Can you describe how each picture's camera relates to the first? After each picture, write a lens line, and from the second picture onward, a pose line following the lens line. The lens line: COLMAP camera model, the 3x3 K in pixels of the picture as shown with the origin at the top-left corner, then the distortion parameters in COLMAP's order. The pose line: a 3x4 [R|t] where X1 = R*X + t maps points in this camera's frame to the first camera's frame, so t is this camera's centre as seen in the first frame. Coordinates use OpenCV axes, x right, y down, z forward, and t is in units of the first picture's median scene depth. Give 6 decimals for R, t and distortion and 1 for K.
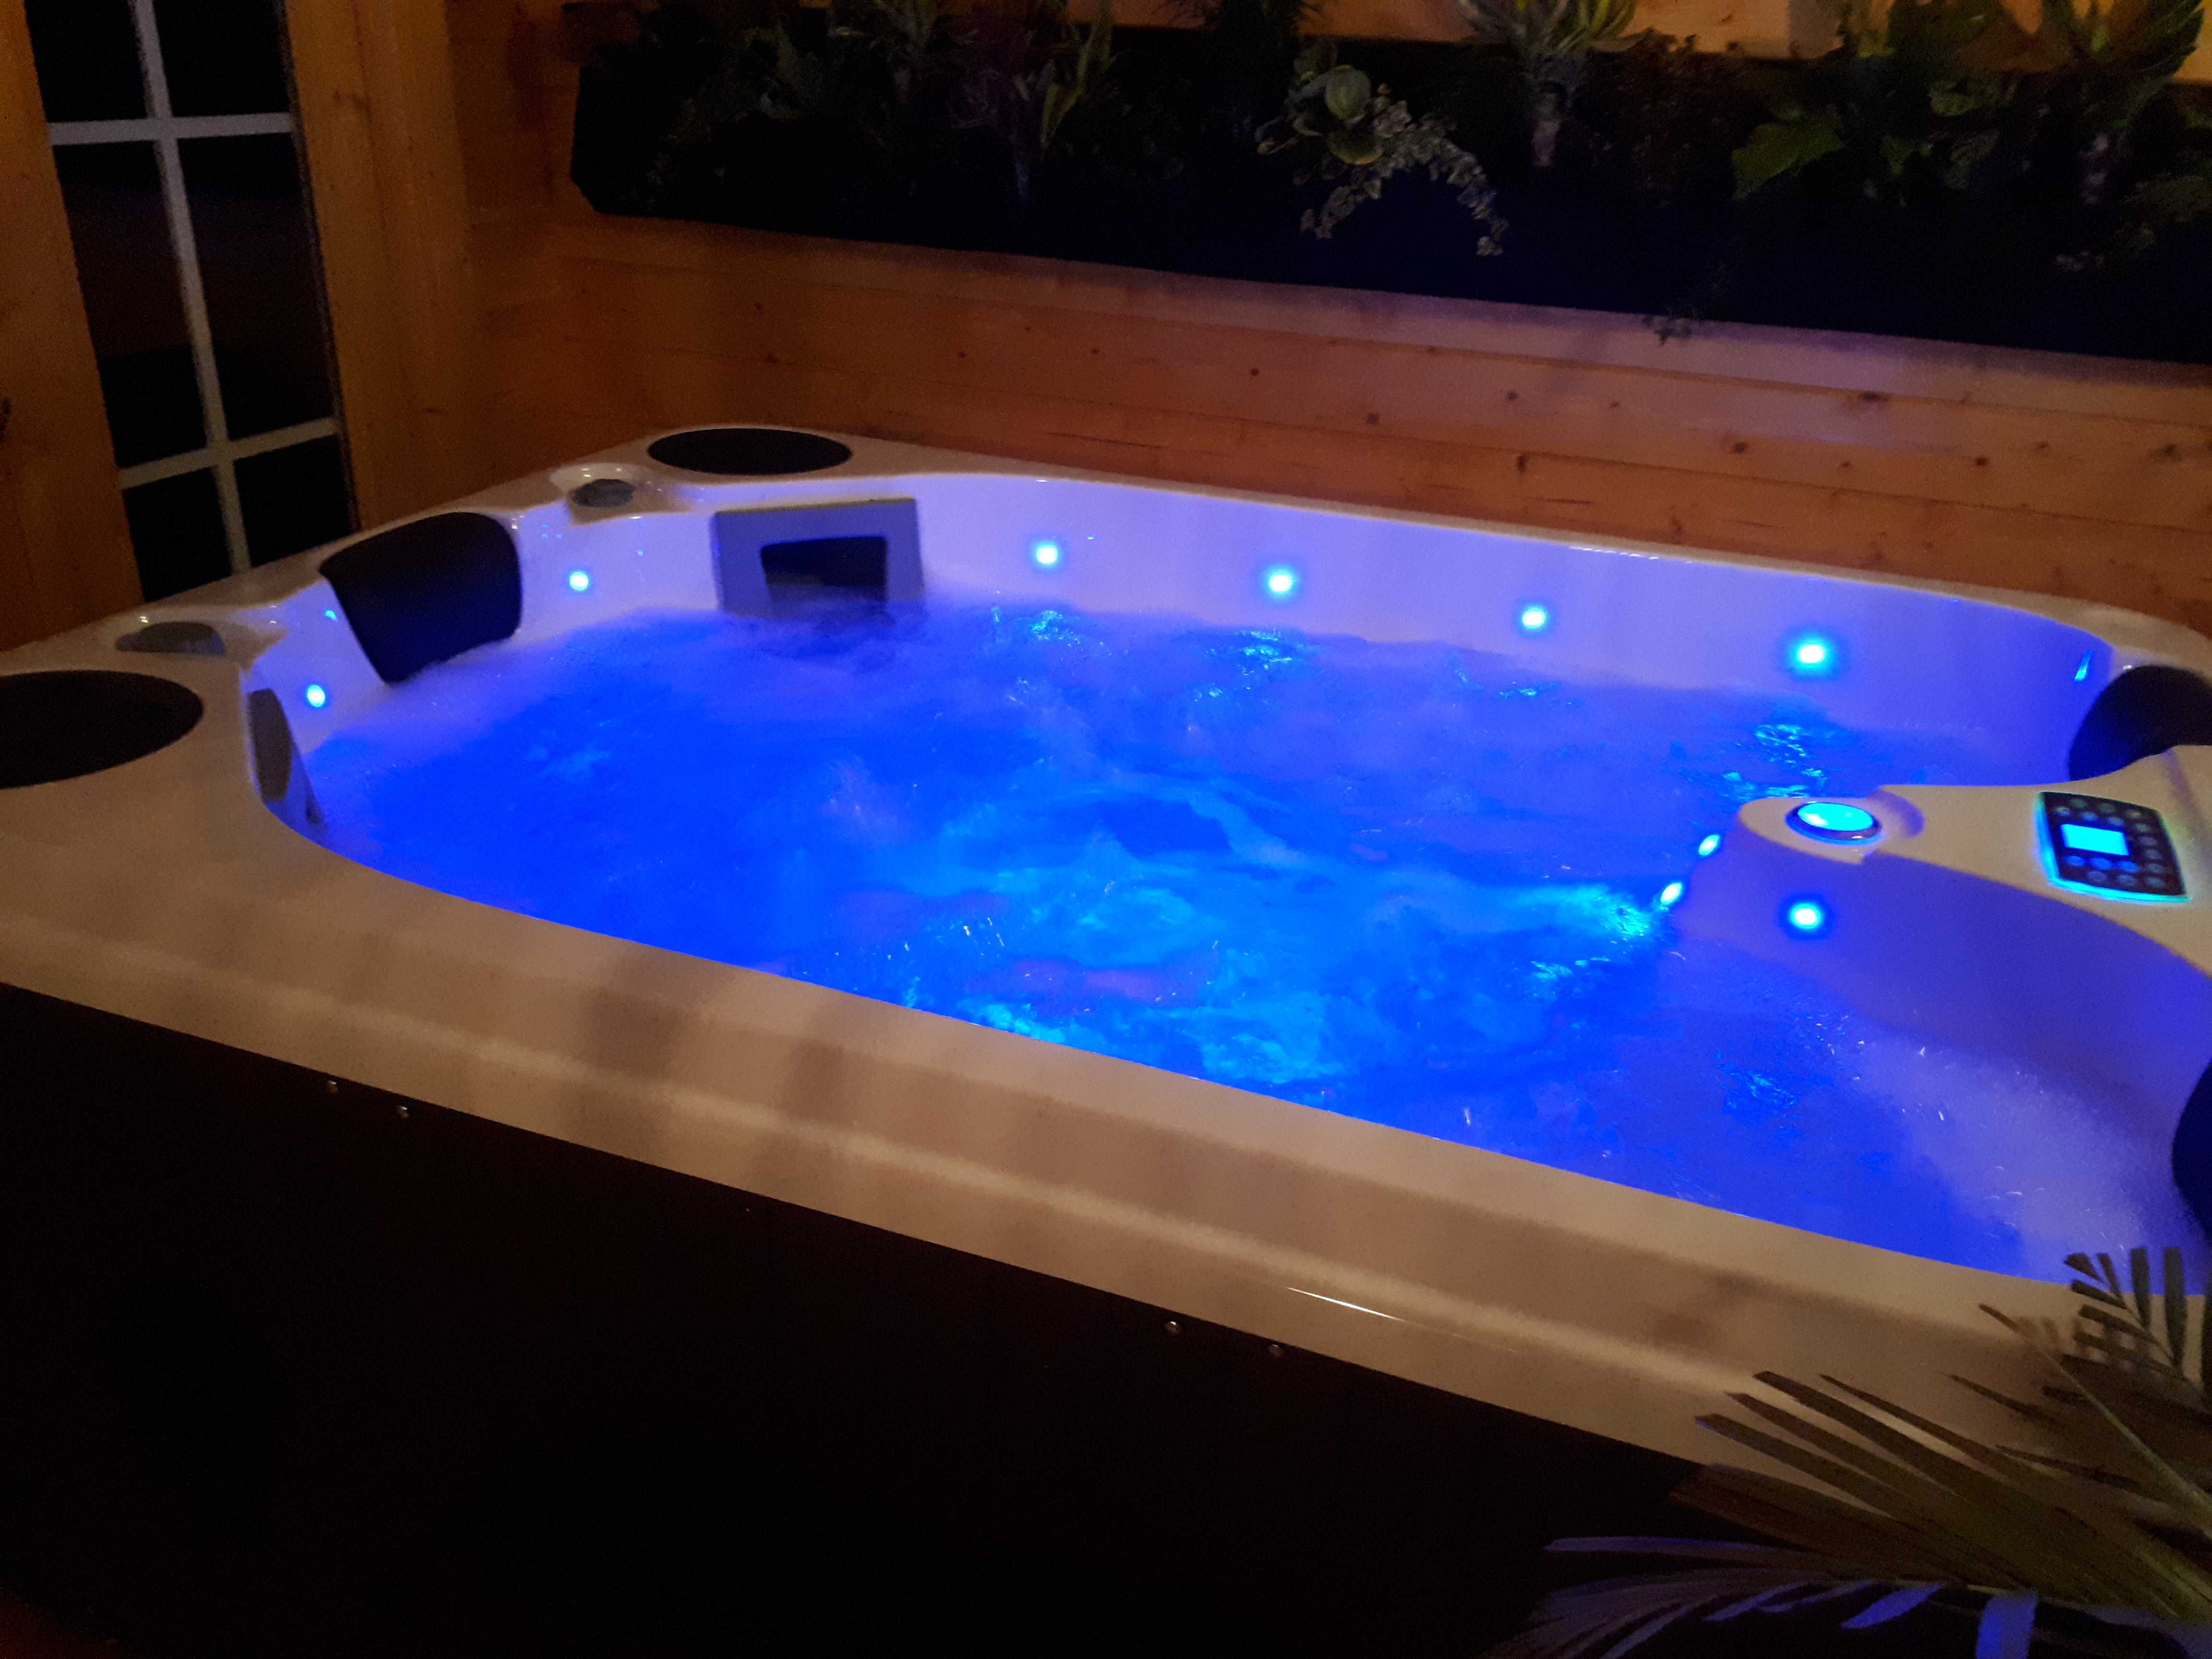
lens RADIAL K [[1790.1, 0, 1109.7], [0, 1790.1, 849.2], [0, 0, 1]] dist [-0.017309, -0.003155]
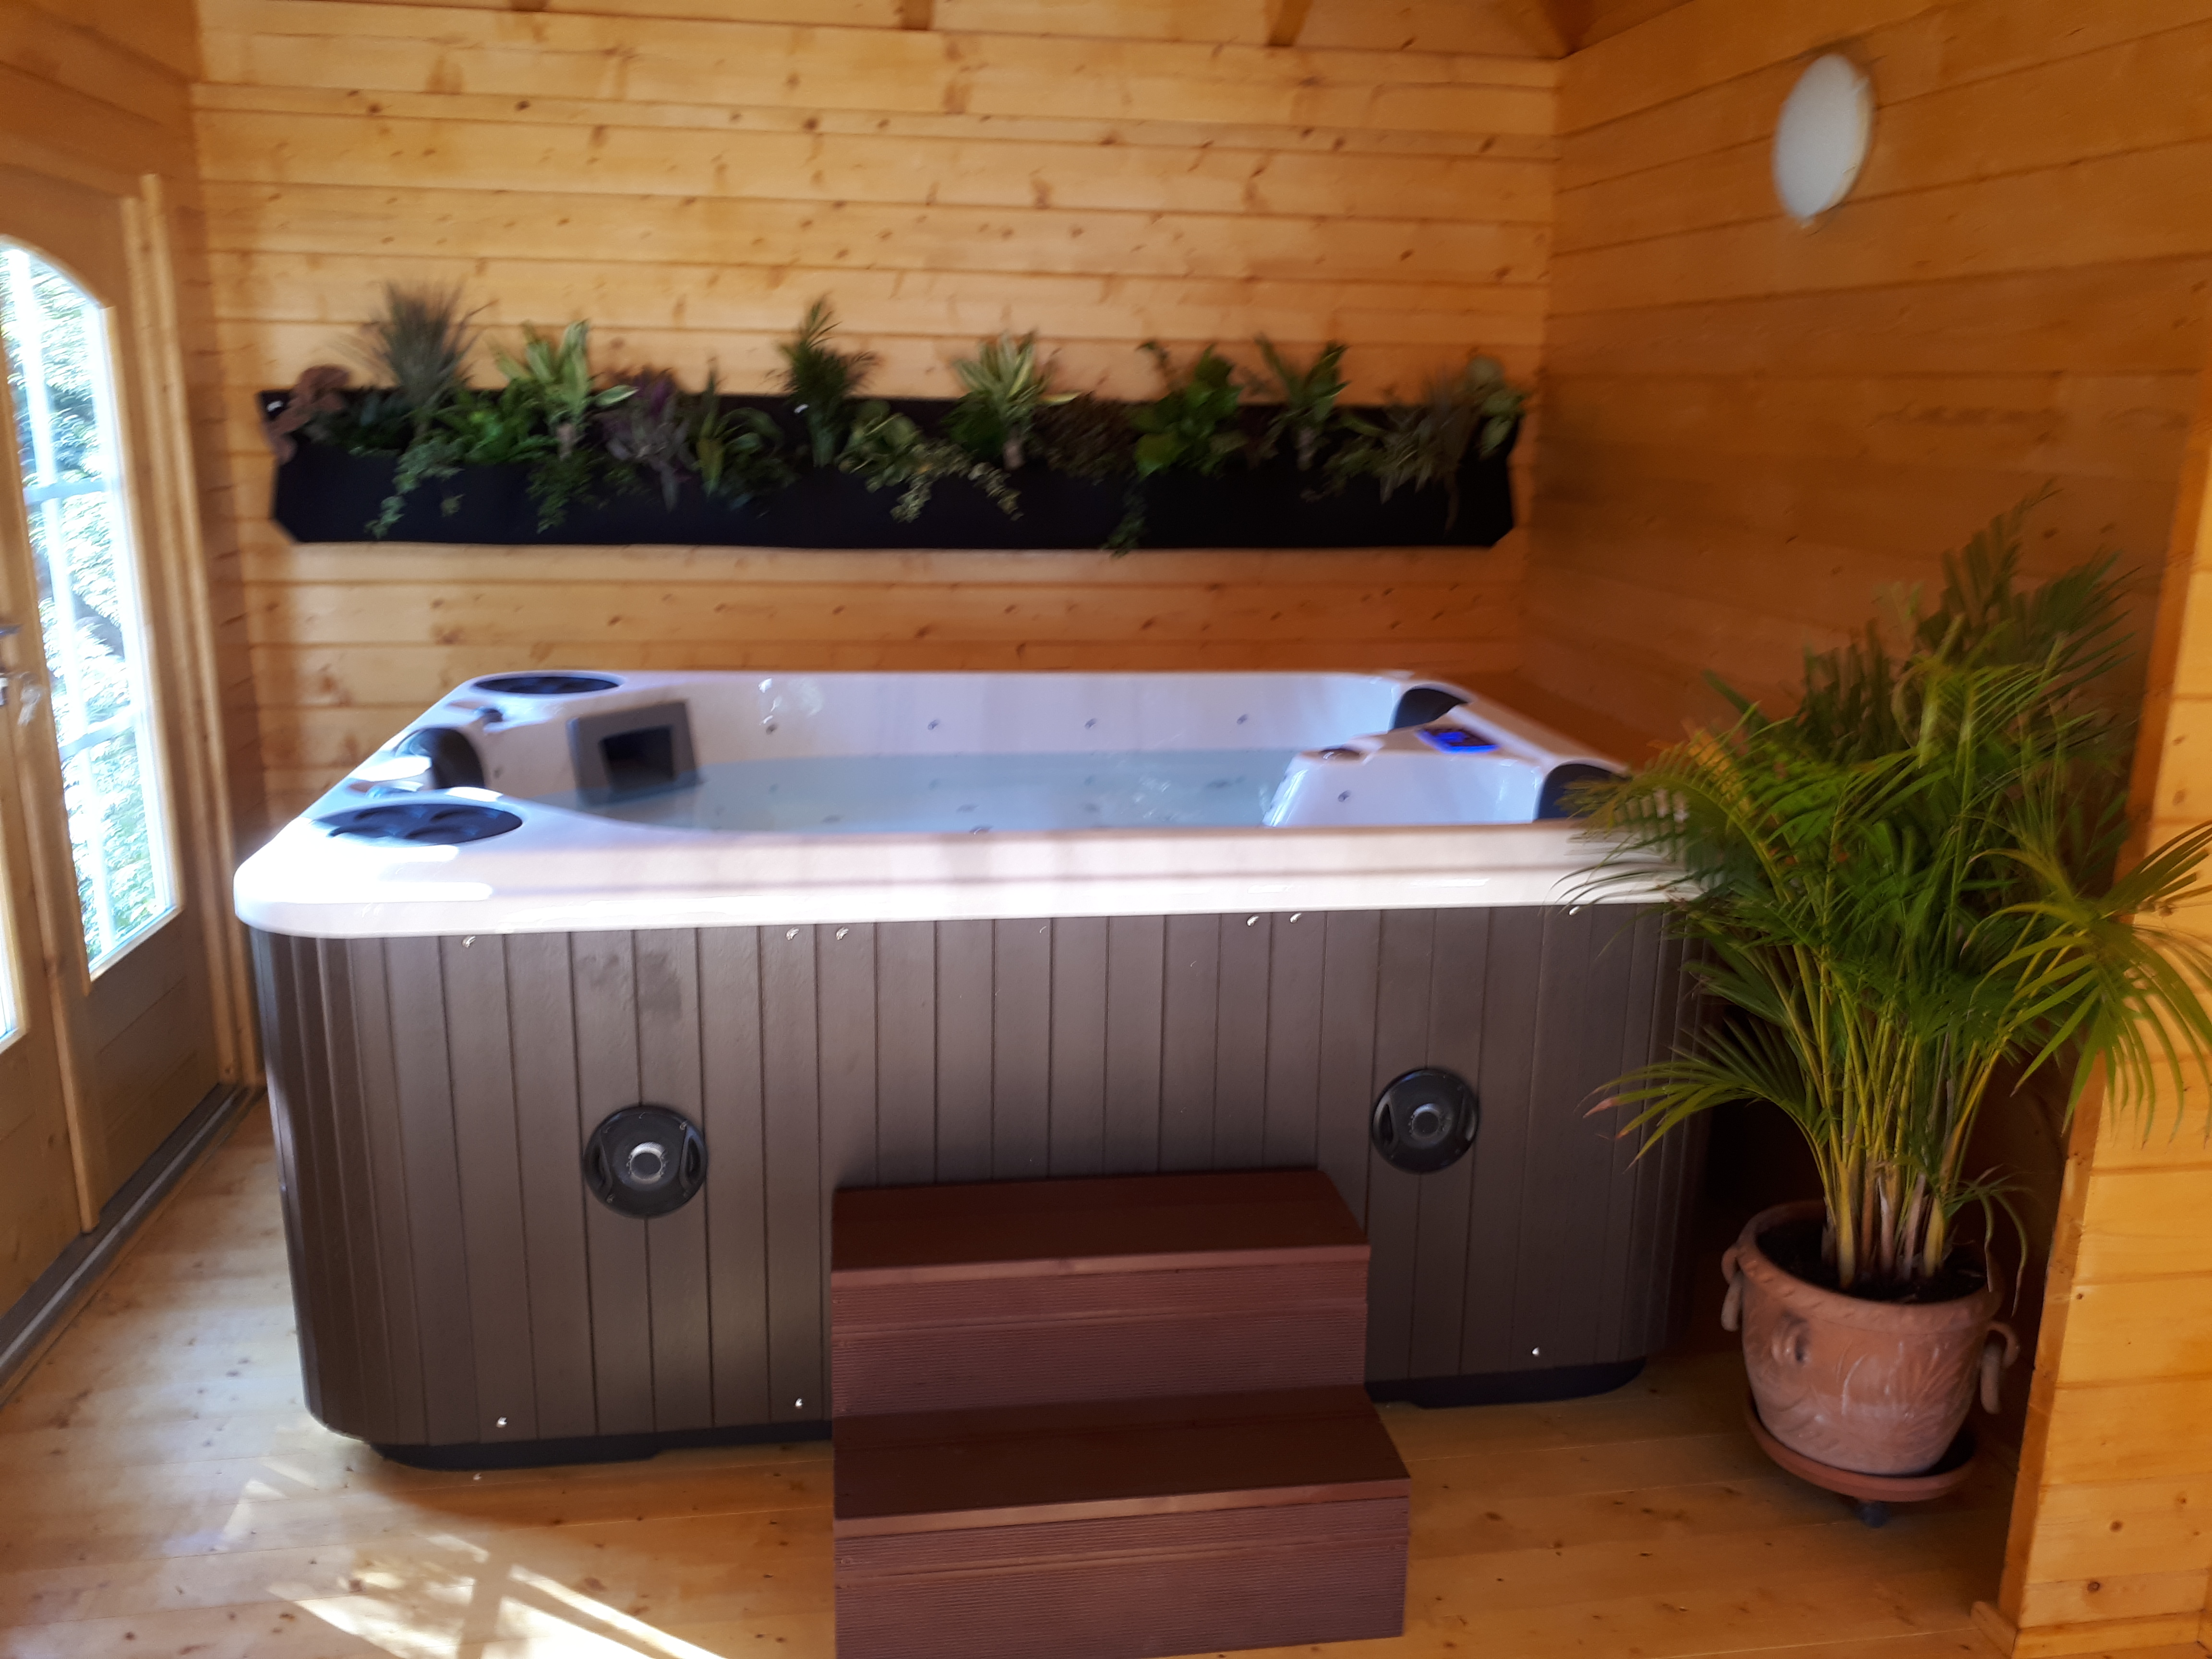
lens RADIAL K [[1790.1, 0, 1120.8], [0, 1790.1, 851.2], [0, 0, 1]] dist [-0.017309, -0.003155]
pose [[0.869969, -0.146758, 0.470761, -0.508175], [0.226669, 0.966862, -0.117470, 0.176559], [-0.437922, 0.208902, 0.874405, -0.414048]]
